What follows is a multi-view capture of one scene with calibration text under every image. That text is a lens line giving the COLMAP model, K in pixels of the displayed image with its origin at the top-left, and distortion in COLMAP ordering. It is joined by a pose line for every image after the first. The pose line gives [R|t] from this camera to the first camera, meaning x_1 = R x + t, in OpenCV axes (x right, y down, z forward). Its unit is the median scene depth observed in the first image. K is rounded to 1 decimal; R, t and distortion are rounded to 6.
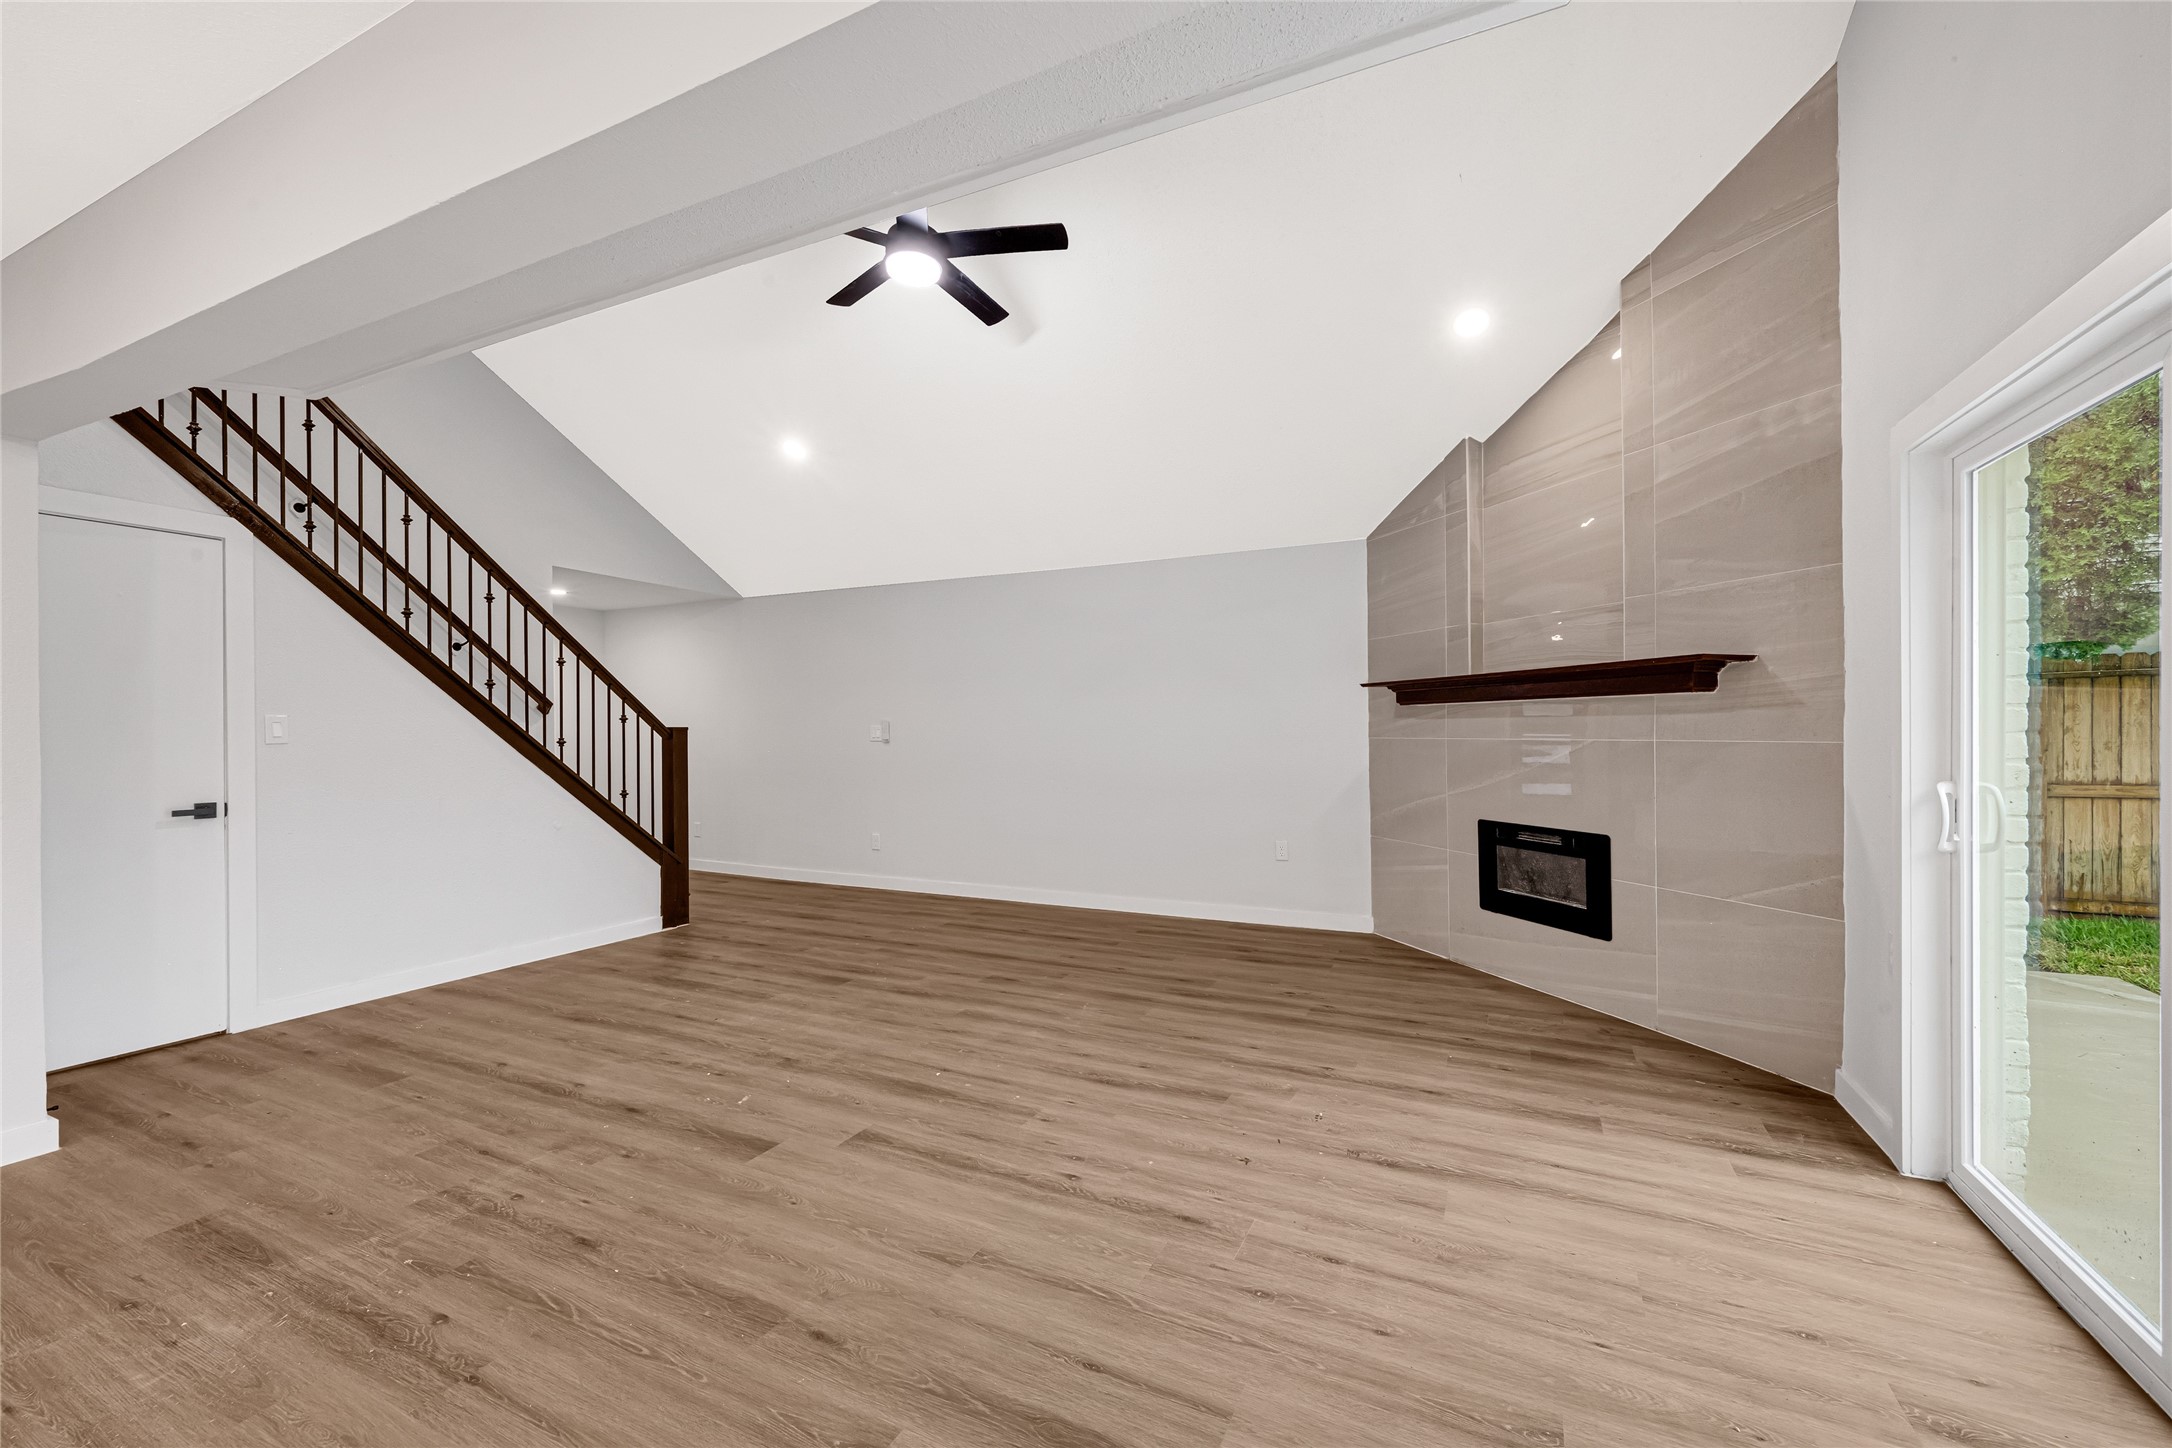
lens RADIAL K [[877.7, 0, 1092.4], [0, 877.7, 724.5], [0, 0, 1]] dist [-0.001341, -0.000005]
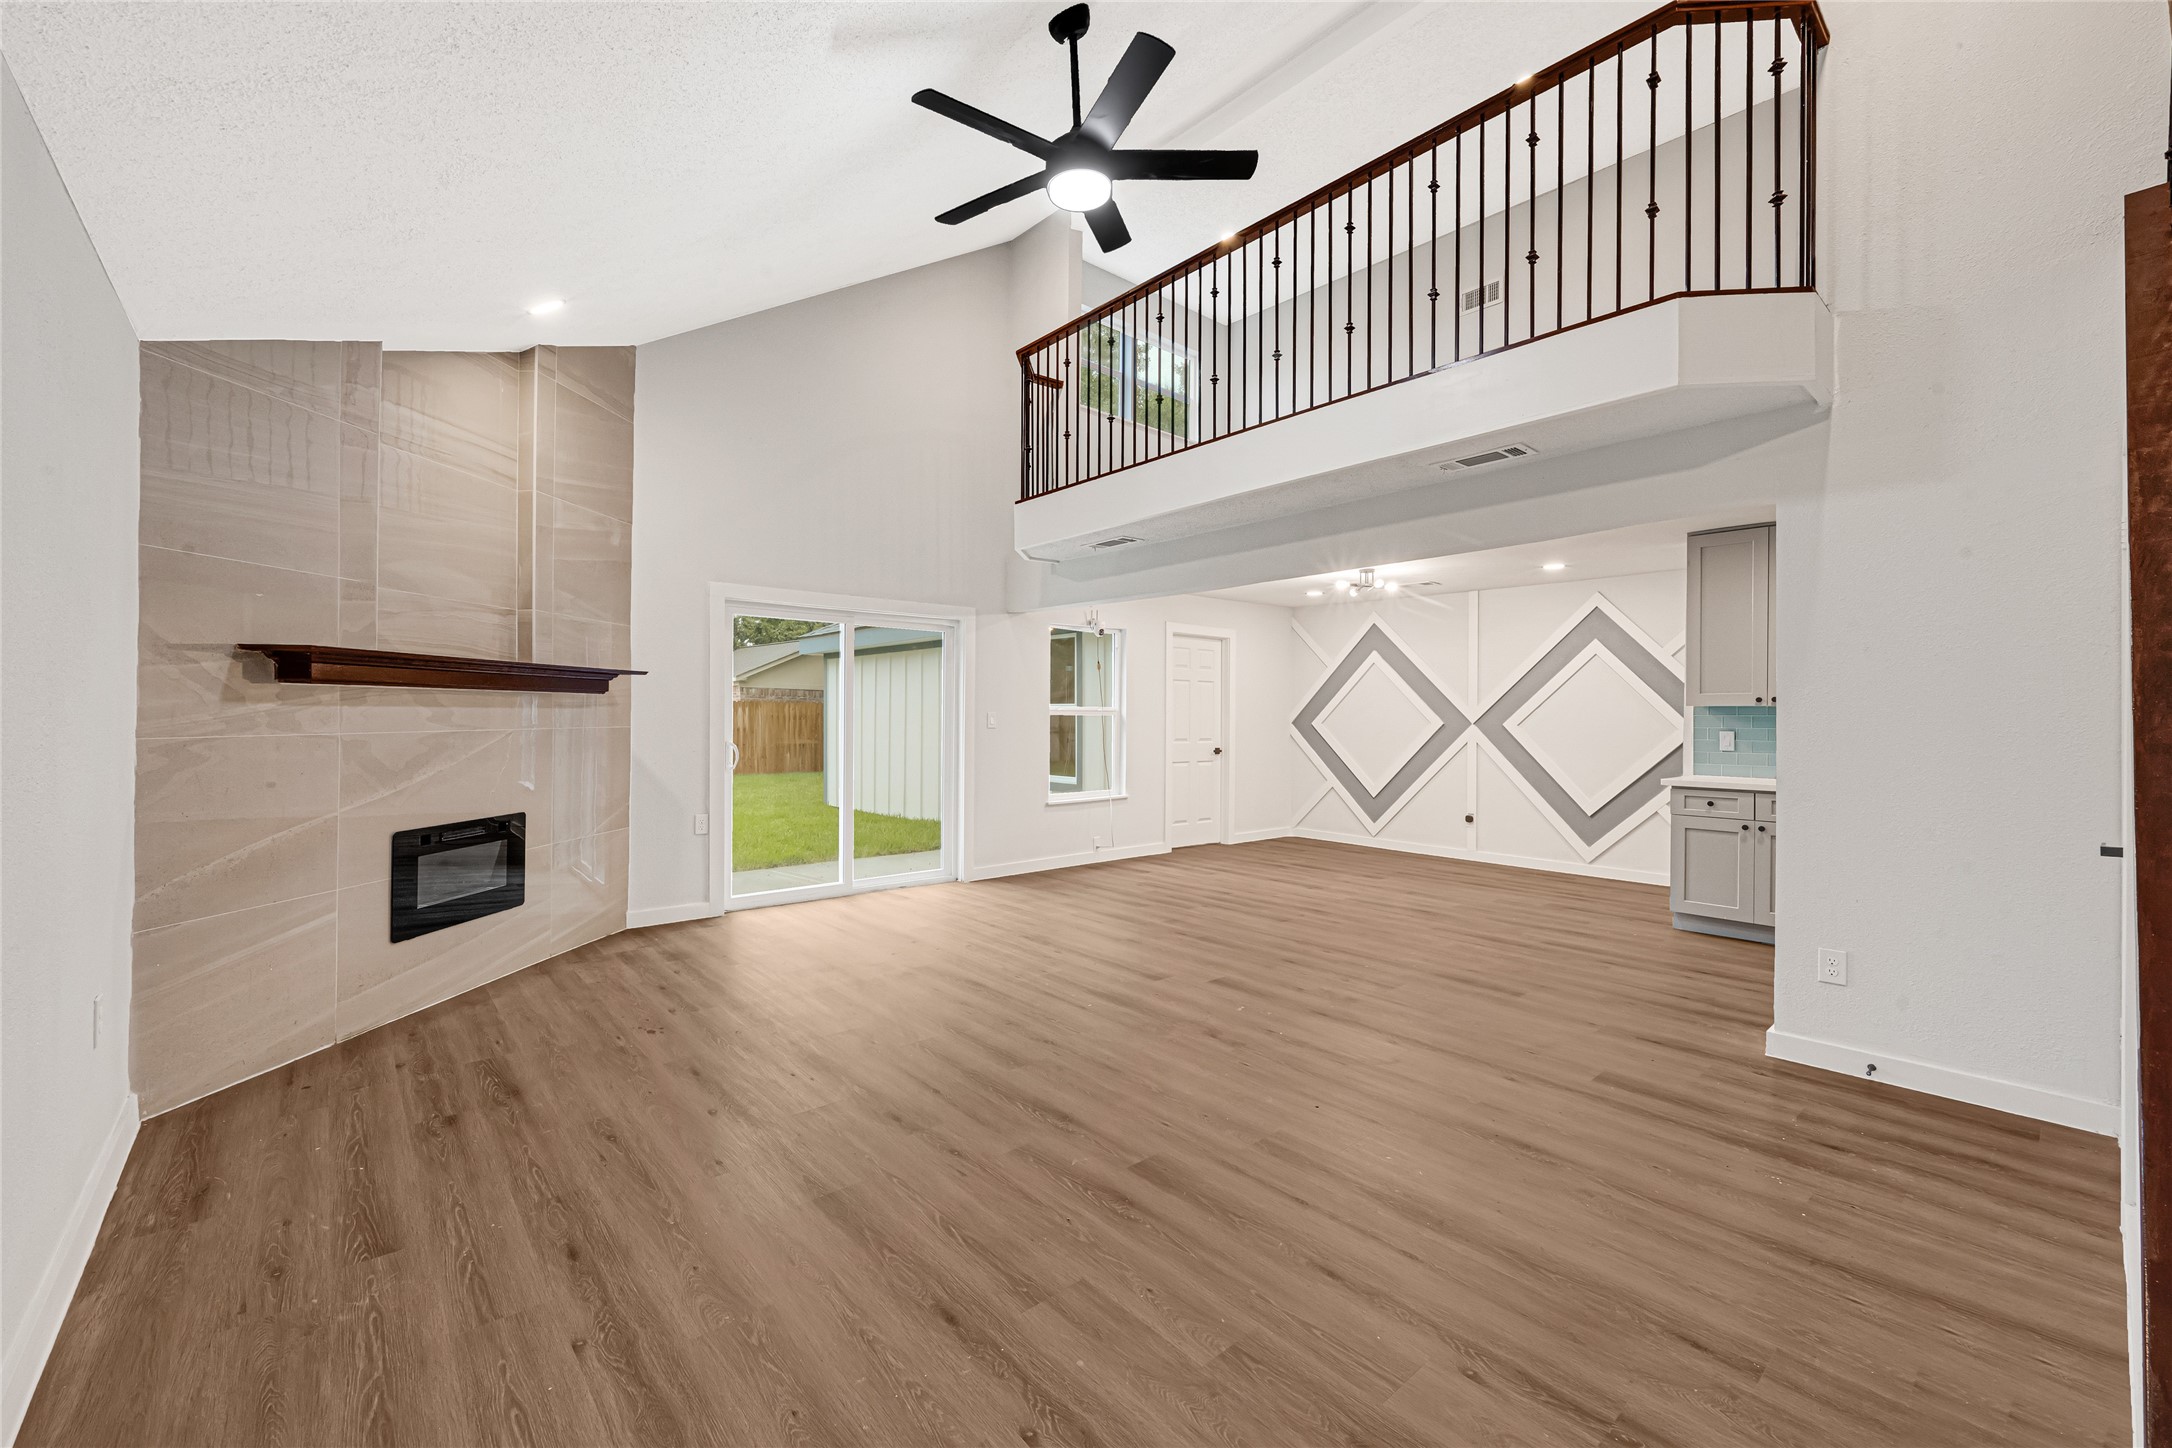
lens RADIAL K [[877.7, 0, 1085.5], [0, 877.7, 725.5], [0, 0, 1]] dist [-0.001341, -0.000005]
pose [[-0.917557, -0.003263, 0.397592, -0.537407], [-0.002002, 0.999992, 0.003585, 0.006563], [-0.397600, 0.002494, -0.917555, 1.744629]]
